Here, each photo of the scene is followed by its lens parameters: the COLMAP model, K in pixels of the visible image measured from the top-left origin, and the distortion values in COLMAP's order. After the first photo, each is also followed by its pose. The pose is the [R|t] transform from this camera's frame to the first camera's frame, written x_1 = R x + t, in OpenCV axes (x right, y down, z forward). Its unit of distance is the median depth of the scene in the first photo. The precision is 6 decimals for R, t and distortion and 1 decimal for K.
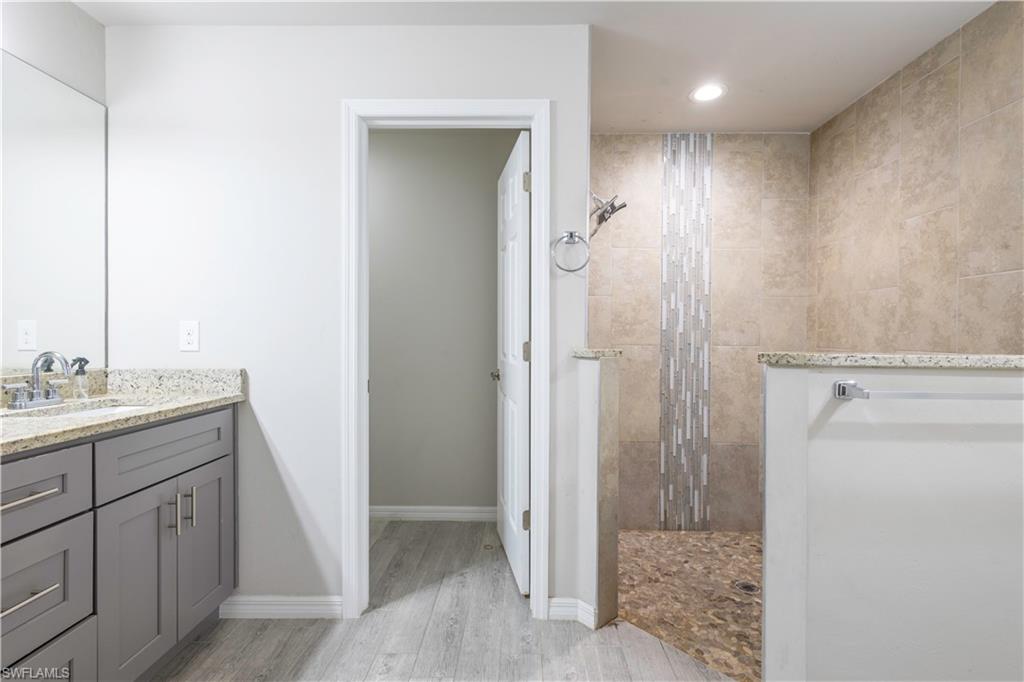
lens RADIAL K [[478.9, 0, 513.3], [0, 478.9, 340.9], [0, 0, 1]] dist [0.013001, -0.002063]
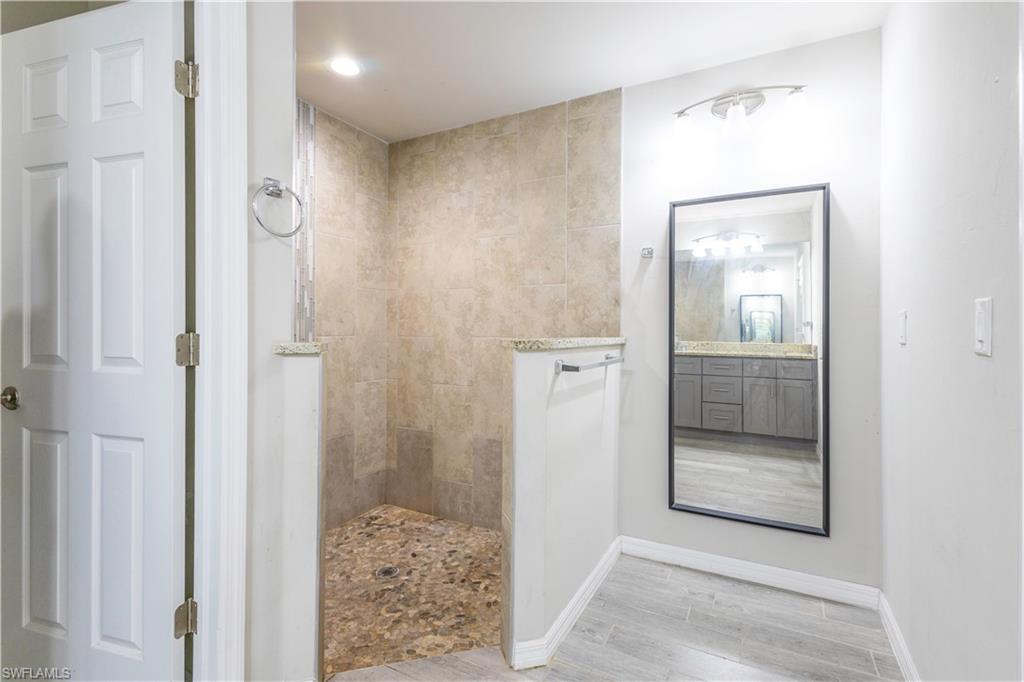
lens RADIAL K [[478.9, 0, 519.4], [0, 478.9, 330.5], [0, 0, 1]] dist [0.013001, -0.002063]
pose [[0.451443, -0.007237, 0.892271, -0.316490], [0.009328, 0.999951, 0.003390, -0.001072], [-0.892251, 0.006793, 0.451488, 0.308798]]
